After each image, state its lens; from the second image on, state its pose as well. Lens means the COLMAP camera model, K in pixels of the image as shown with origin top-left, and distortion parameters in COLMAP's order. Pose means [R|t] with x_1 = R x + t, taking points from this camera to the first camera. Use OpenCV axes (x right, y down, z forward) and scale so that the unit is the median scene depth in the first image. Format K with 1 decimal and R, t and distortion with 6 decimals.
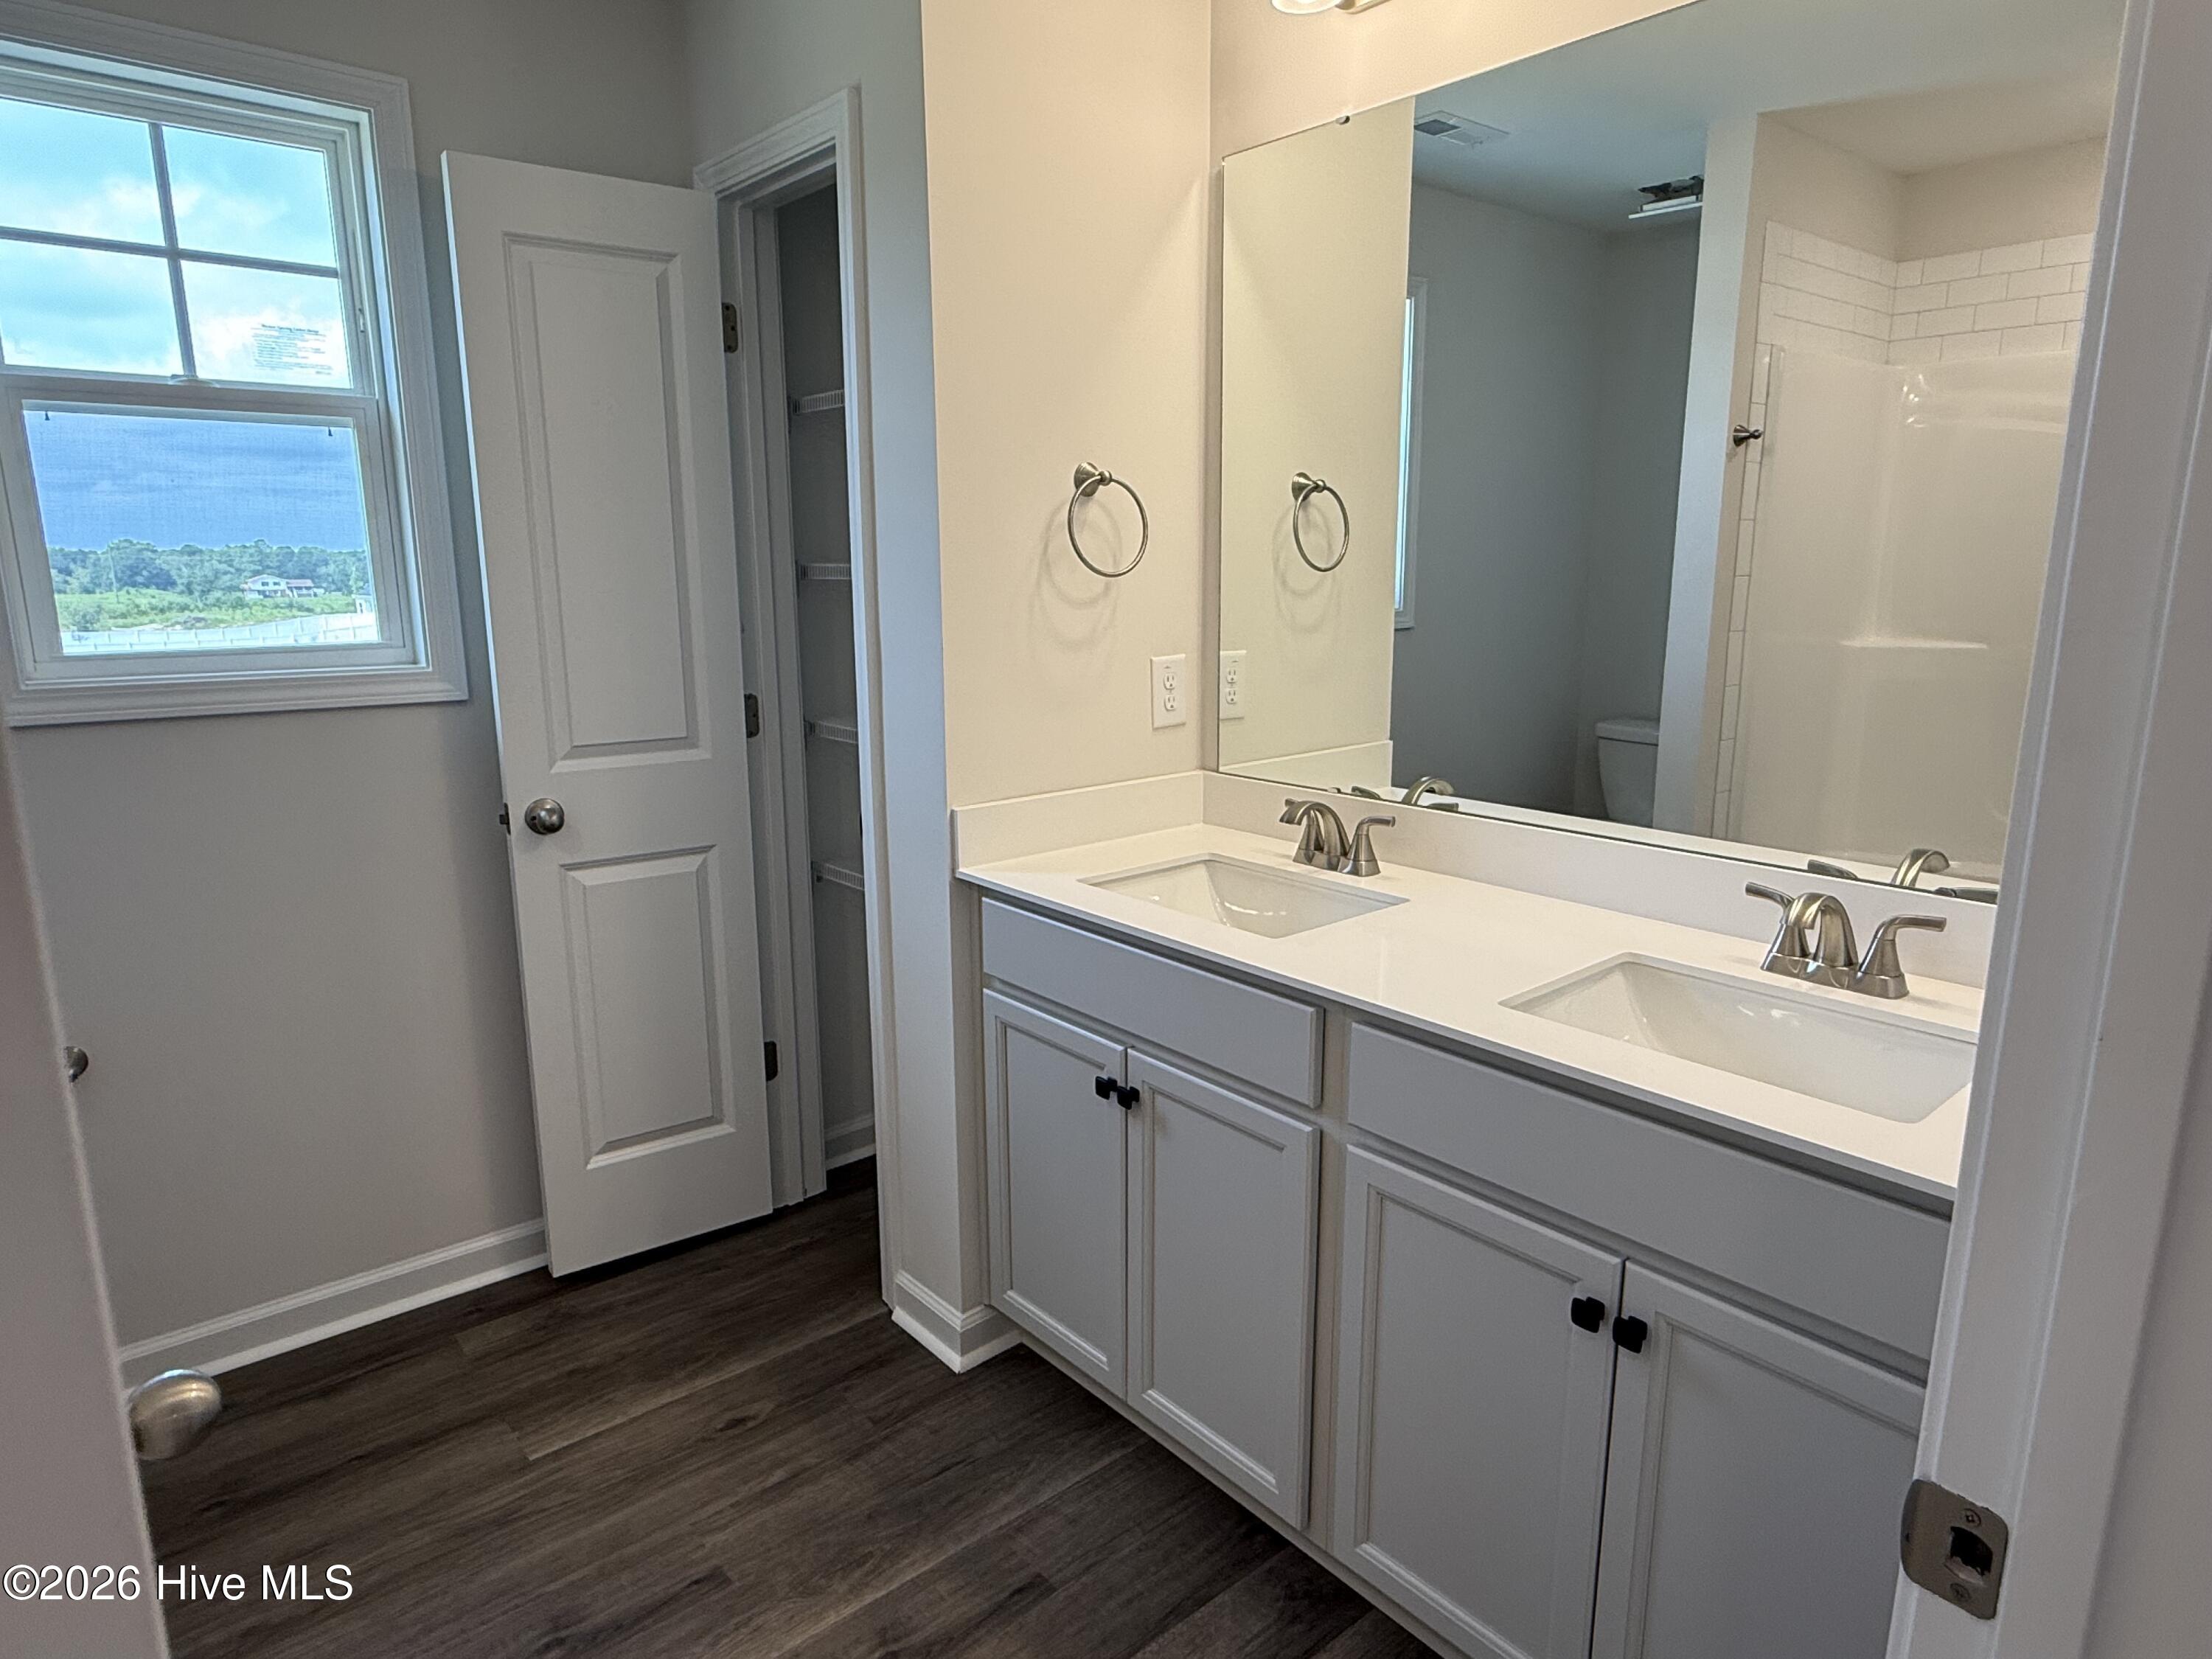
lens RADIAL K [[1305.2, 0, 1092.0], [0, 1305.2, 813.0], [0, 0, 1]] dist [-0.001049, -0.000809]
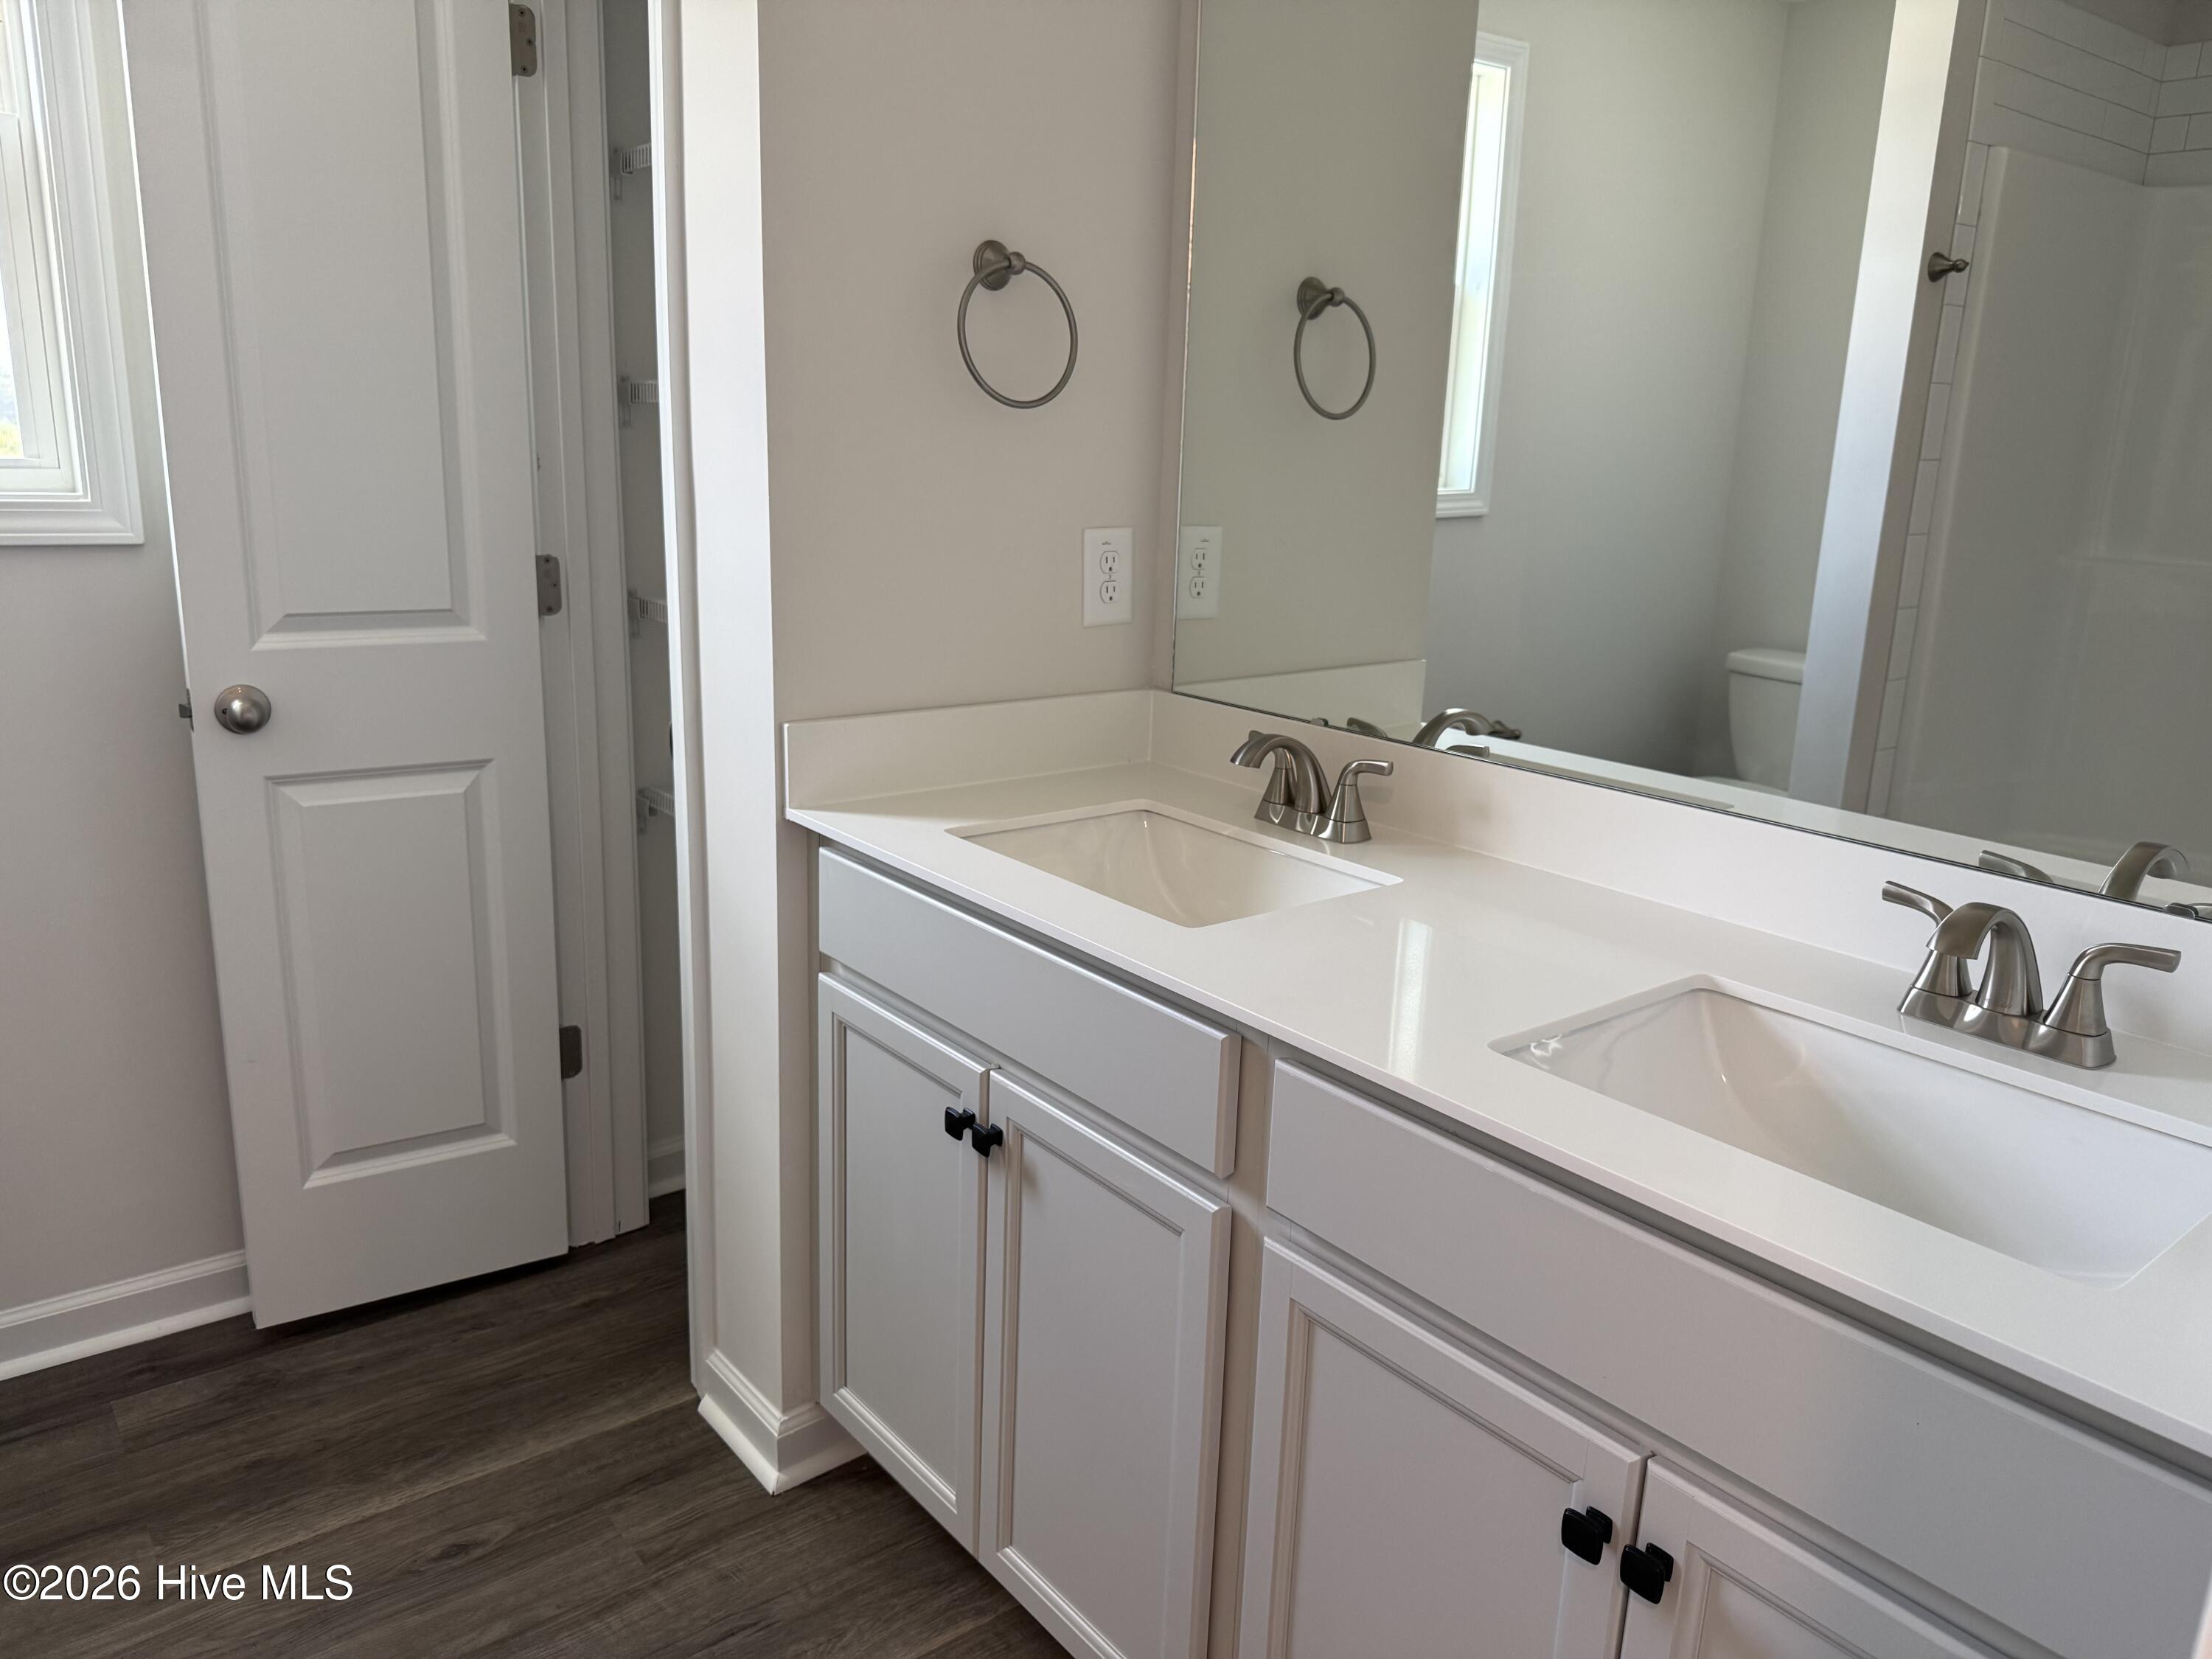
lens RADIAL K [[1553.1, 0, 1113.8], [0, 1553.1, 802.2], [0, 0, 1]] dist [0.054000, -0.076930]
pose [[0.998883, 0.044512, -0.015854, 0.087077], [-0.043896, 0.998339, 0.037305, 0.000324], [0.017488, -0.036568, 0.999178, 0.140522]]
